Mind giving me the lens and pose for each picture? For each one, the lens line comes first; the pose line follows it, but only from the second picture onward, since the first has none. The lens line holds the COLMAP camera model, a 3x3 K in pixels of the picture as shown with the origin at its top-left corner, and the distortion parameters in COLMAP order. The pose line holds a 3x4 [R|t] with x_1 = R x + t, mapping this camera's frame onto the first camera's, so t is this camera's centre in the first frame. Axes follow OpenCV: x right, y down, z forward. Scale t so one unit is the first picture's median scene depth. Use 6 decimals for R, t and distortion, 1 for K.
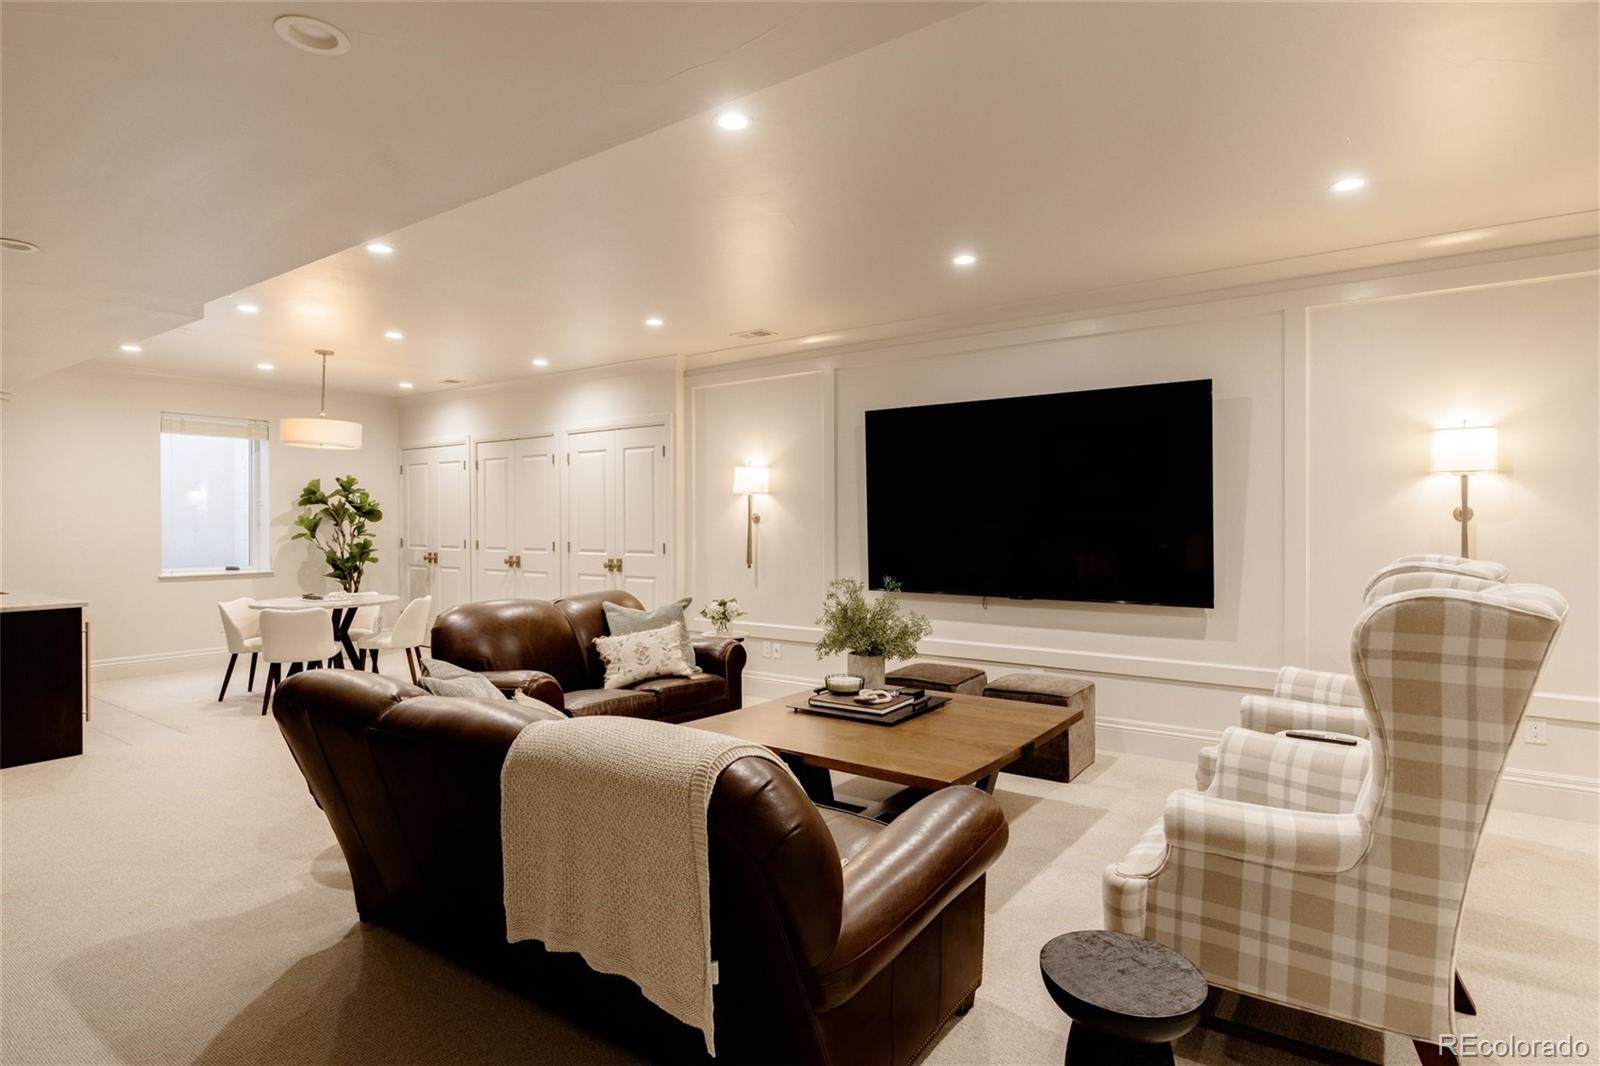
lens RADIAL K [[839.2, 0, 798.0], [0, 839.2, 527.7], [0, 0, 1]] dist [0.002249, 0.000101]
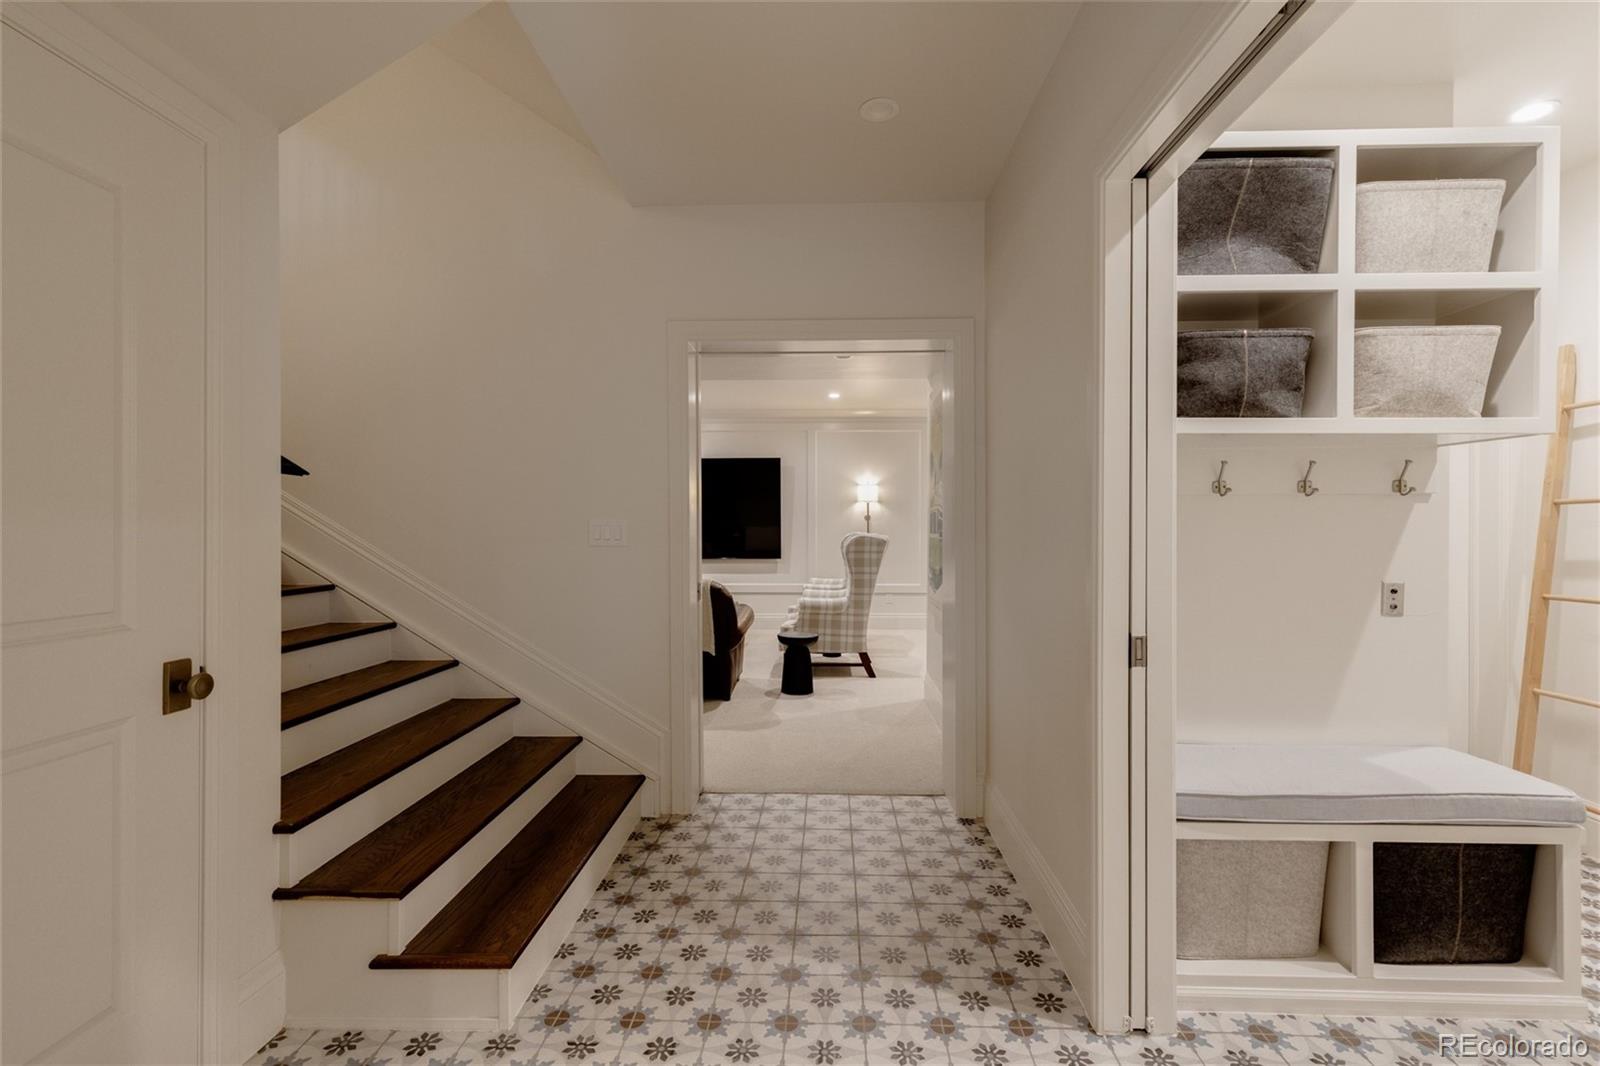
lens RADIAL K [[718.7, 0, 799.0], [0, 718.7, 532.1], [0, 0, 1]] dist [-0.000047, 0.000000]
pose [[0.838601, -0.003205, 0.544737, -1.221722], [0.004738, 0.999988, -0.001412, 0.063748], [-0.544726, 0.003765, 0.838606, -1.528815]]
